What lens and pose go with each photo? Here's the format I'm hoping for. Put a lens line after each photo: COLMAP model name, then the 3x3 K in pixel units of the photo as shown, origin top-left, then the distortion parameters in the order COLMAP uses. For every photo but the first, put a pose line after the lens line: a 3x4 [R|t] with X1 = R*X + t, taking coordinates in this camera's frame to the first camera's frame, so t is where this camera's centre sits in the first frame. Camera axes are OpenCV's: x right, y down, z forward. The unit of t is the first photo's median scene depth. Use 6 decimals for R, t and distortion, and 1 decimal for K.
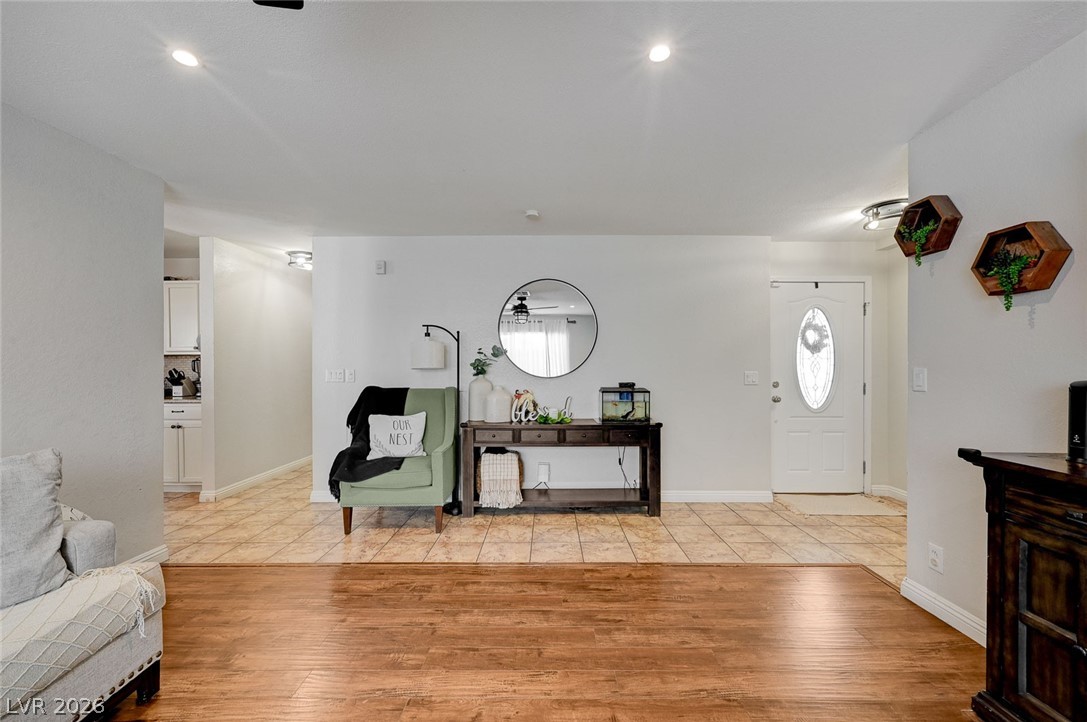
lens RADIAL K [[431.2, 0, 545.7], [0, 431.2, 367.3], [0, 0, 1]] dist [0.001094, 0.000044]
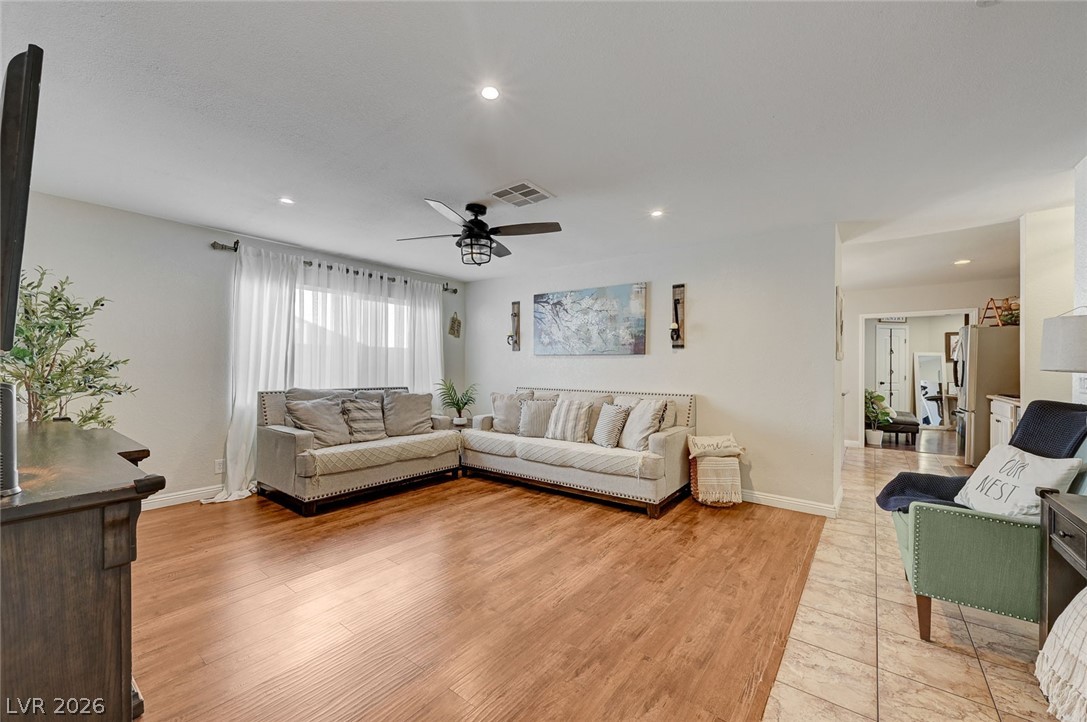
lens RADIAL K [[431.2, 0, 545.1], [0, 431.2, 365.3], [0, 0, 1]] dist [0.001094, 0.000044]
pose [[-0.612531, -0.006751, -0.790417, 0.550965], [-0.010076, 0.999949, -0.000732, 0.002513], [0.790382, 0.007516, -0.612568, 0.928555]]
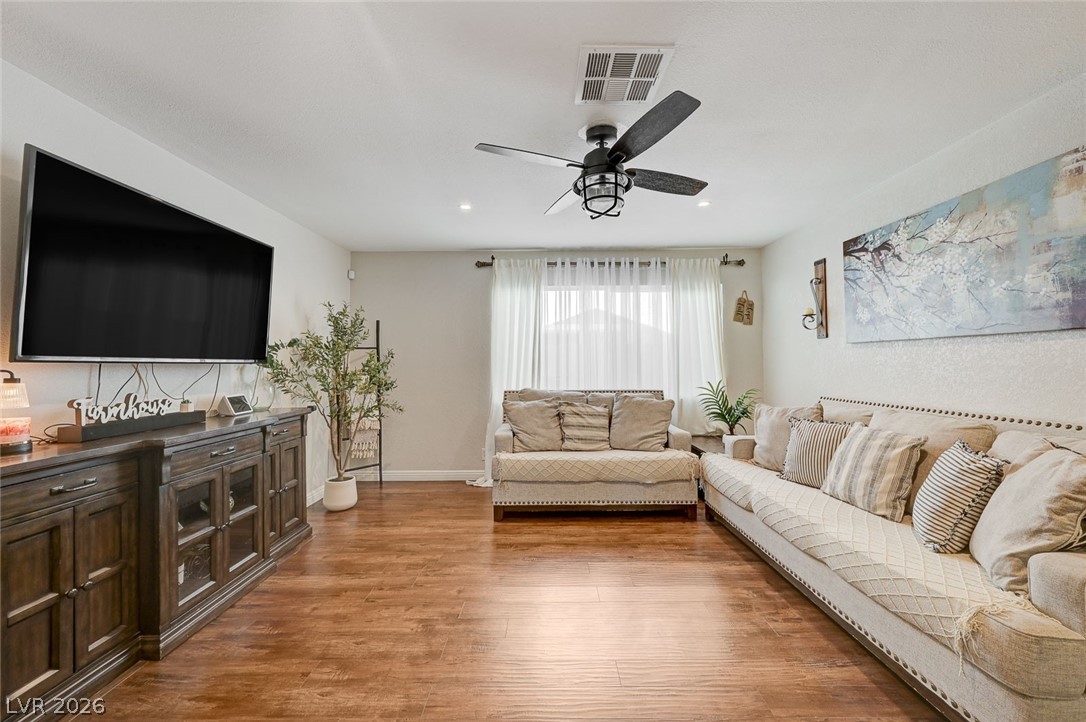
lens RADIAL K [[430.8, 0, 542.3], [0, 430.8, 356.4], [0, 0, 1]] dist [0.001094, 0.000044]
pose [[-0.999918, 0.009190, 0.008926, -0.057703], [0.009060, 0.999852, -0.014601, -0.000130], [-0.009059, -0.014519, -0.999854, 0.862520]]
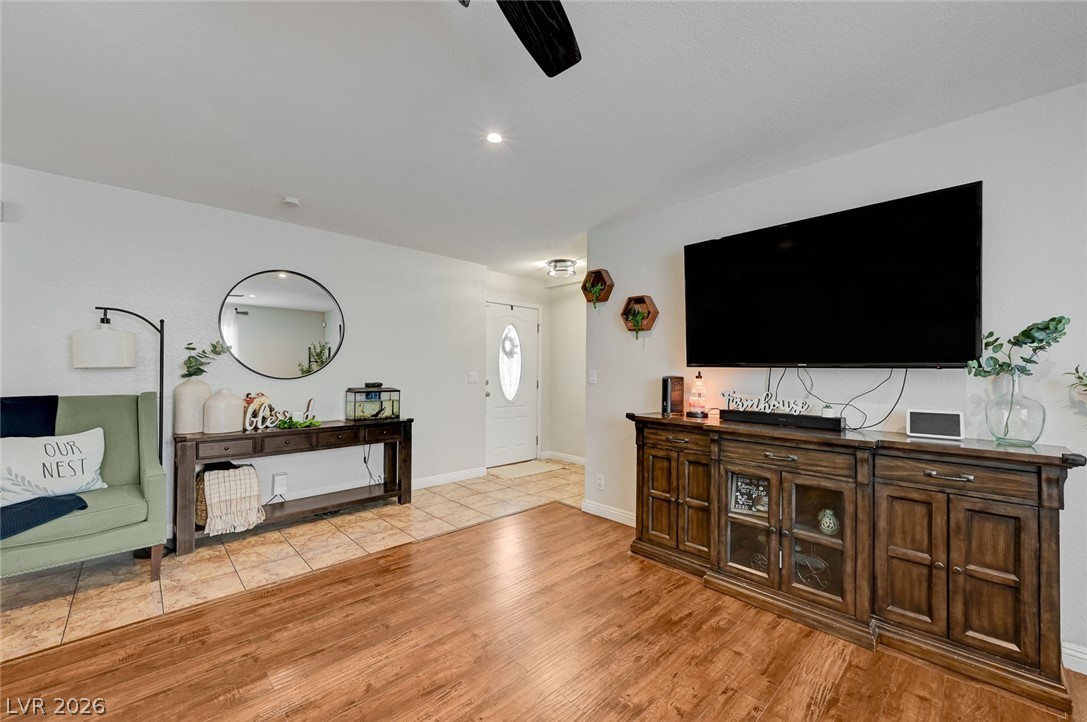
lens RADIAL K [[431.2, 0, 549.8], [0, 431.2, 364.8], [0, 0, 1]] dist [0.001094, 0.000044]
pose [[0.714937, 0.012651, 0.699075, -0.281787], [-0.006315, 0.999912, -0.011637, 0.001857], [-0.699161, 0.003905, 0.714954, -0.048233]]
